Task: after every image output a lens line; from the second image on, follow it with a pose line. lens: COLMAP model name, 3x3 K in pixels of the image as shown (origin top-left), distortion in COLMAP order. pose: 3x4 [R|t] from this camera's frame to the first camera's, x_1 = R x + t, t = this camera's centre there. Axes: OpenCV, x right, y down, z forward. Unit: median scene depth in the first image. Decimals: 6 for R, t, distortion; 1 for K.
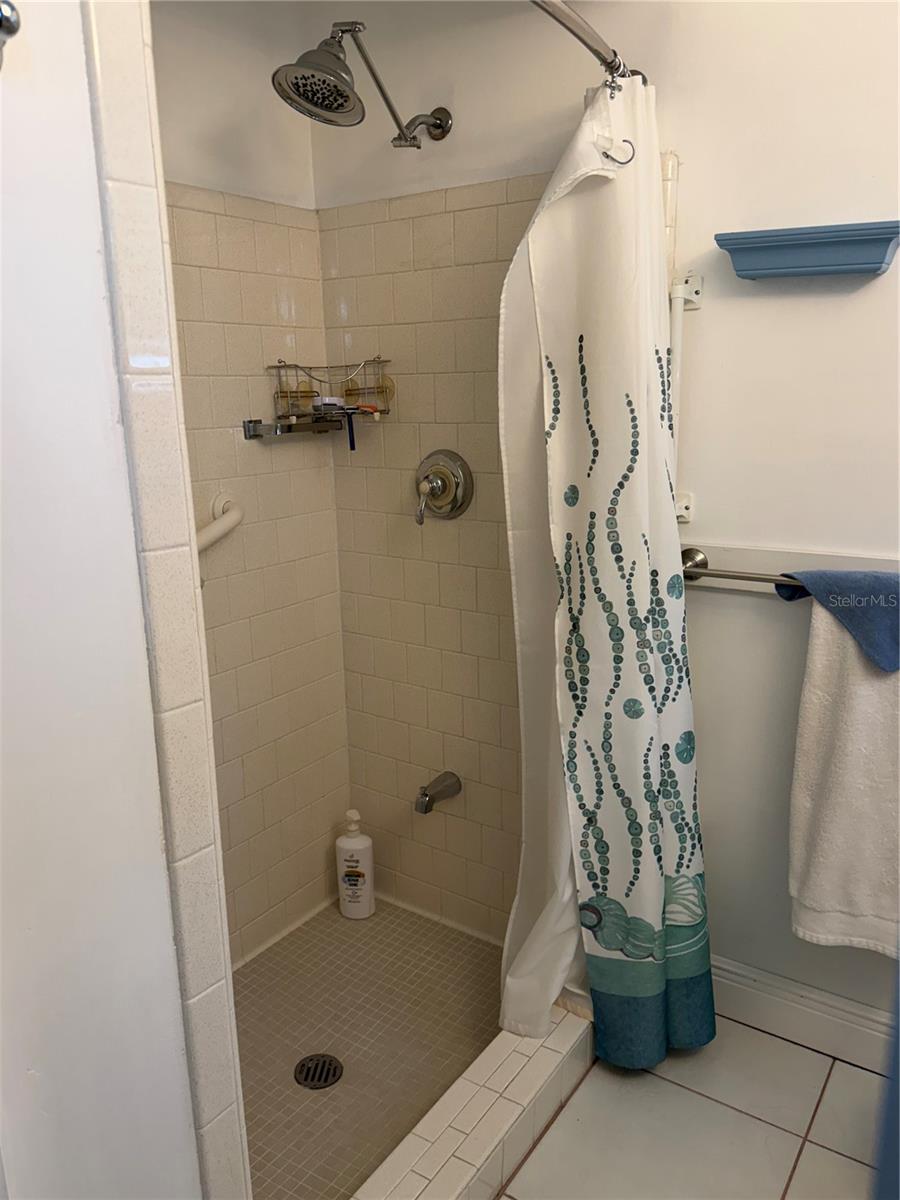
lens RADIAL K [[886.5, 0, 450.0], [0, 886.5, 600.0], [0, 0, 1]] dist [0.191235, -0.449889]
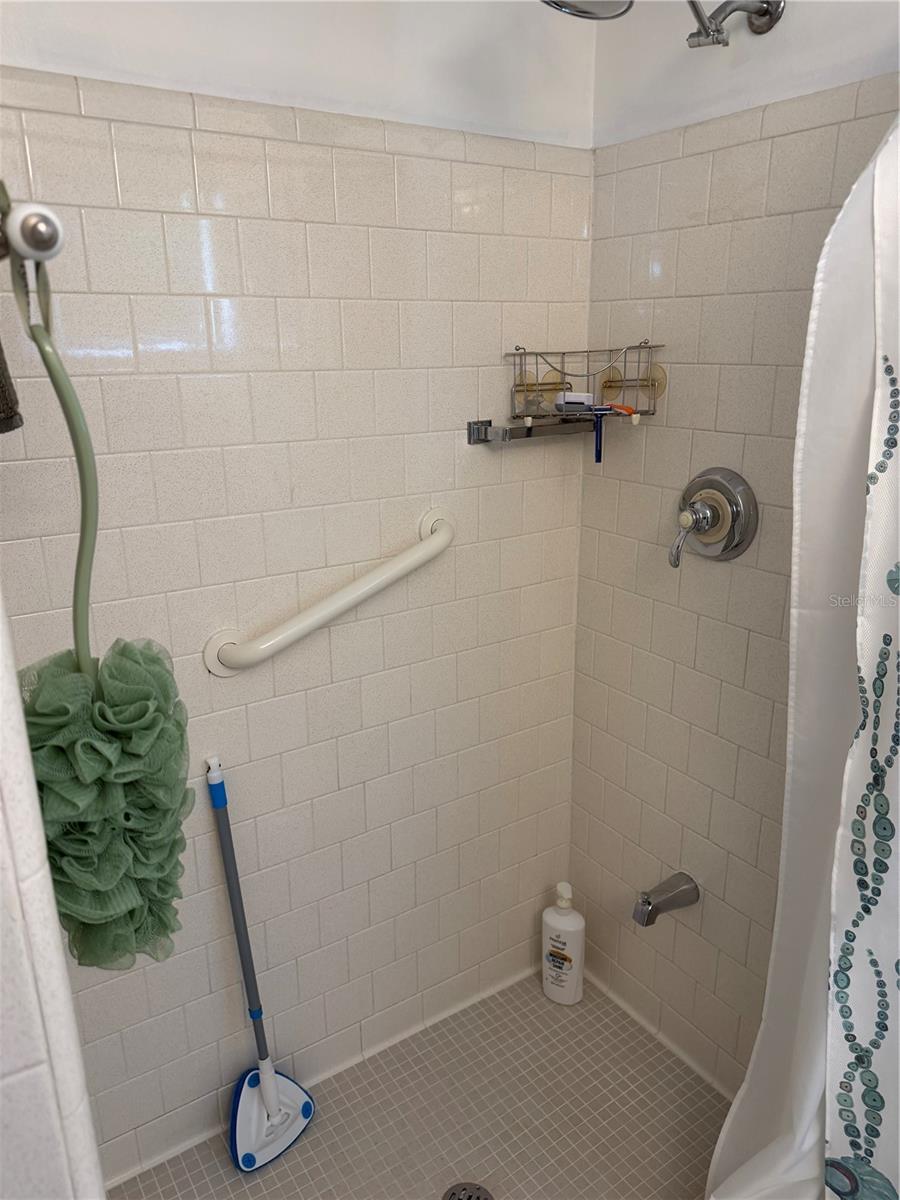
lens RADIAL K [[835.8, 0, 450.0], [0, 835.8, 600.0], [0, 0, 1]] dist [0.013476, -0.026424]
pose [[0.926652, 0.119245, -0.356506, 0.046835], [-0.091053, 0.991313, 0.094907, -0.112155], [0.364727, -0.055485, 0.929460, 0.285555]]
